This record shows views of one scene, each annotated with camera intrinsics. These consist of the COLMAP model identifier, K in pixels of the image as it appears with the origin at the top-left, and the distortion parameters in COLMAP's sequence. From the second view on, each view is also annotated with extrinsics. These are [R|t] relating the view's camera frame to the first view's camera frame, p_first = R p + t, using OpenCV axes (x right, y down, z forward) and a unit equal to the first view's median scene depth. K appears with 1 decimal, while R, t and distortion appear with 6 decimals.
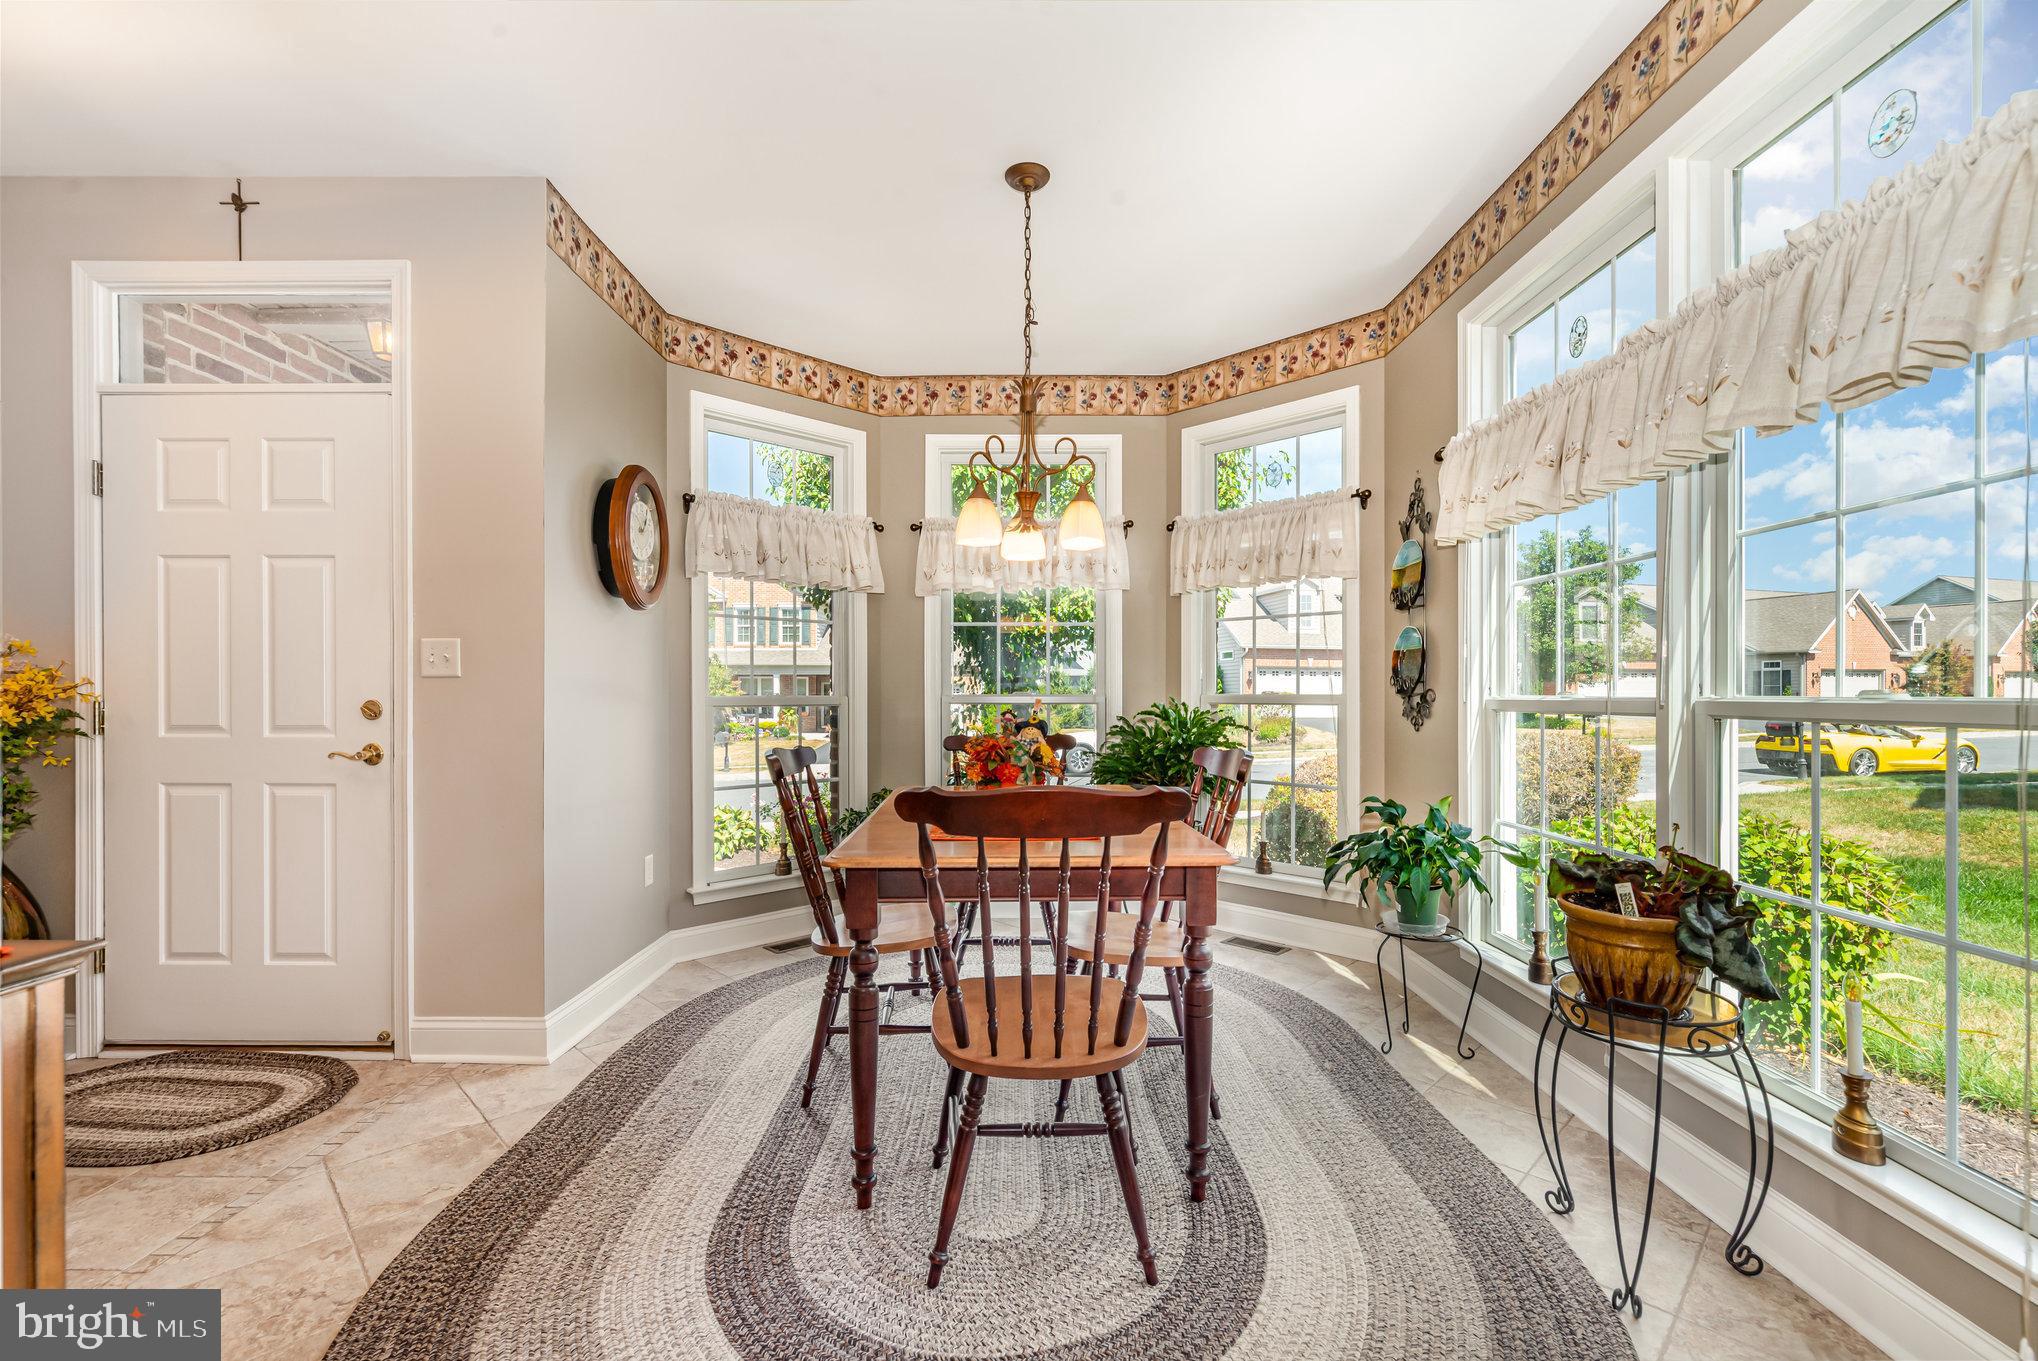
lens RADIAL K [[875.3, 0, 1011.2], [0, 875.3, 686.3], [0, 0, 1]] dist [-0.000262, -0.001274]
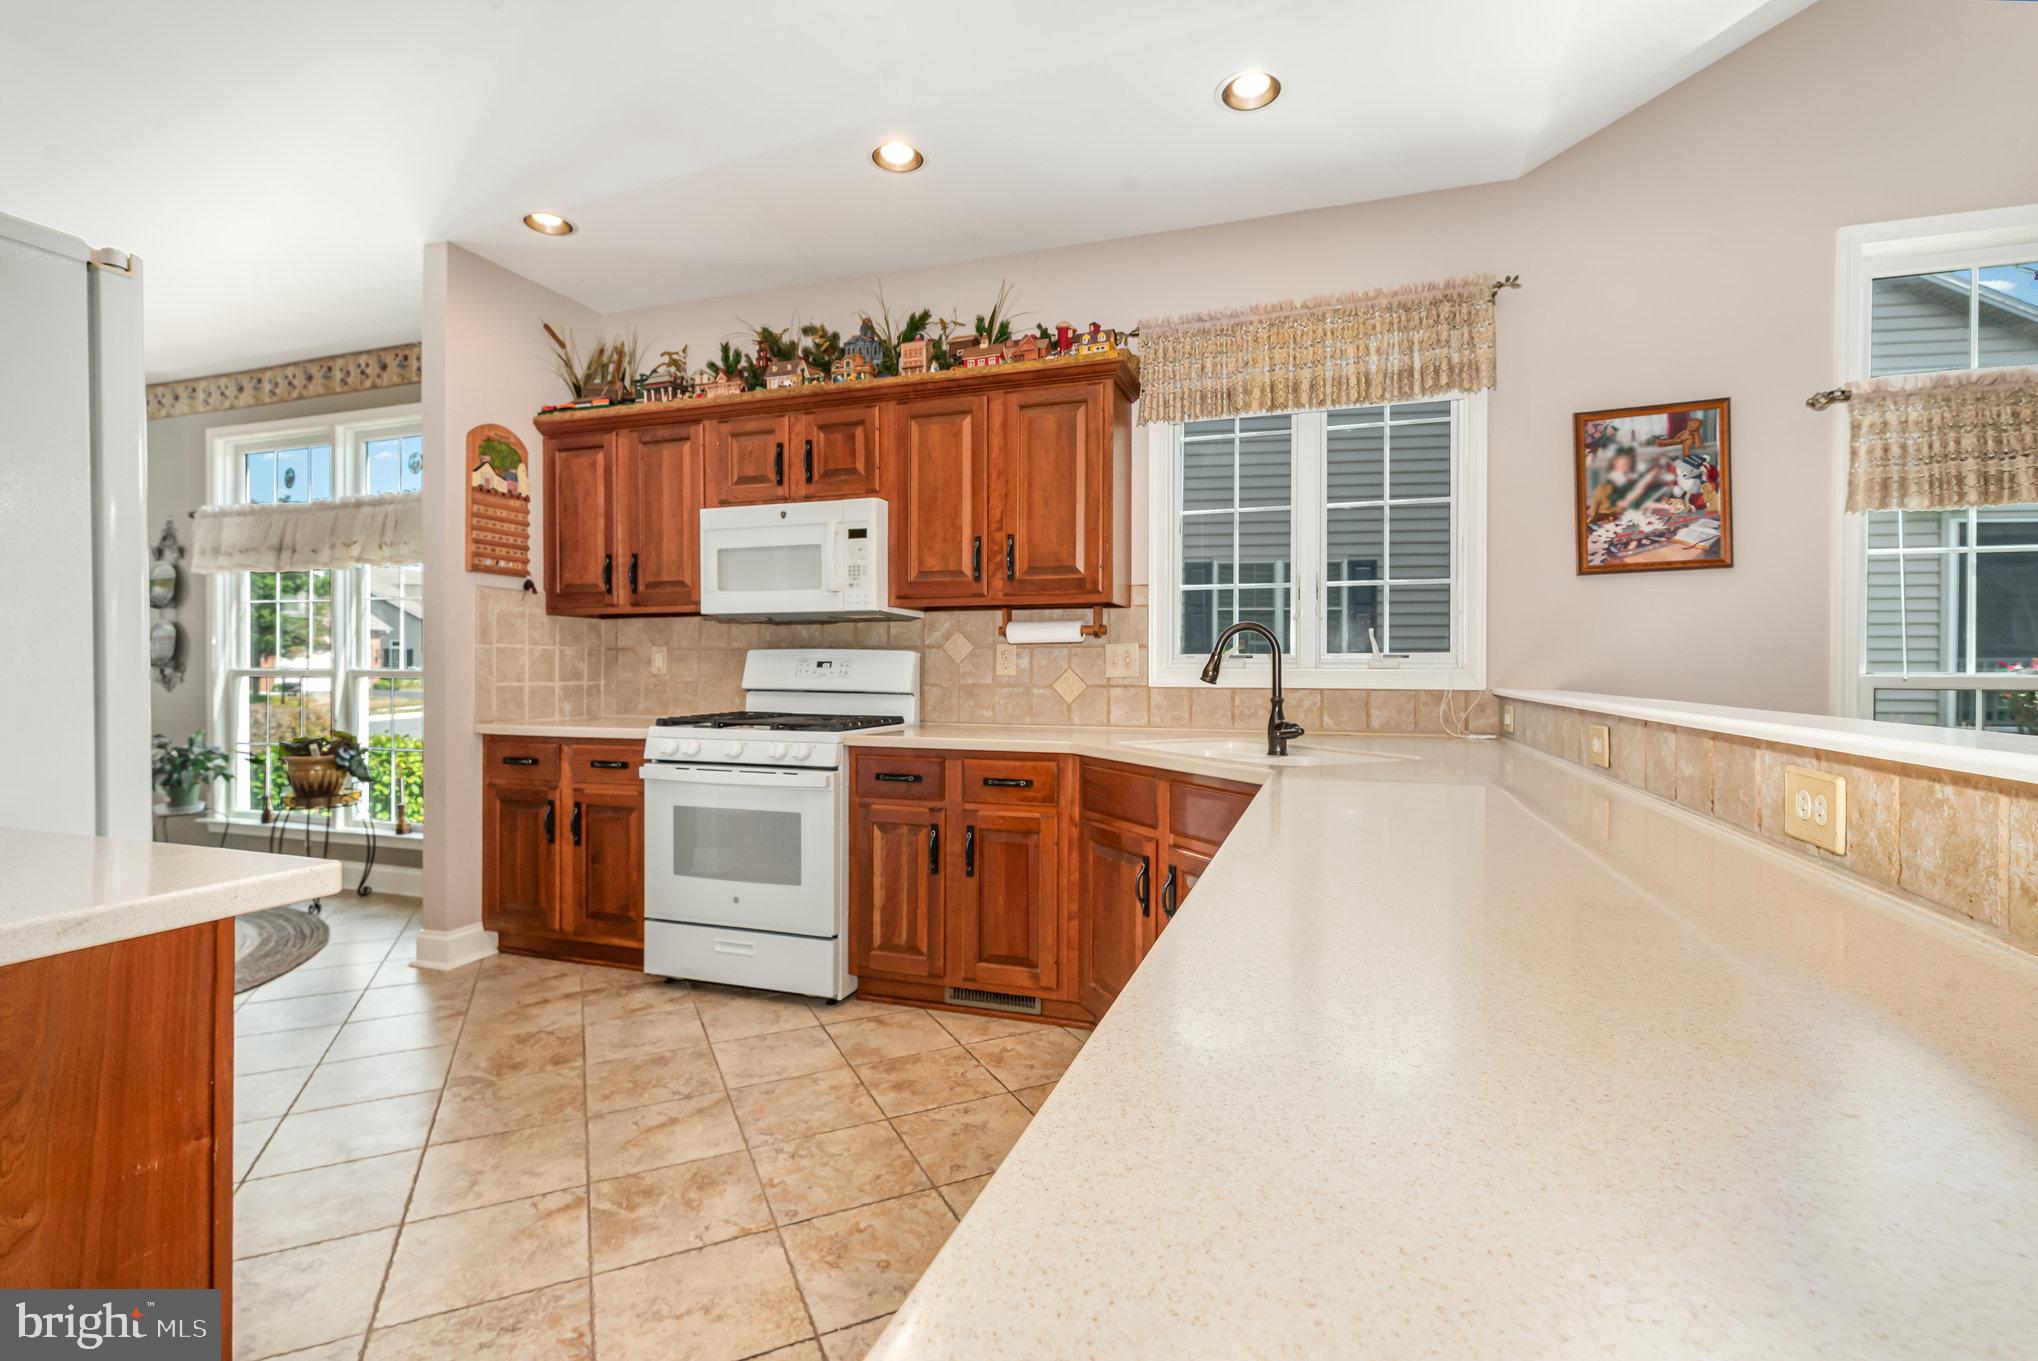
lens RADIAL K [[919.0, 0, 1026.8], [0, 919.0, 671.0], [0, 0, 1]] dist [-0.000945, -0.000172]
pose [[0.298324, 0.000100, 0.954465, -0.864082], [-0.002150, 0.999998, 0.000567, 0.018263], [-0.954462, -0.002221, 0.298324, -1.248040]]
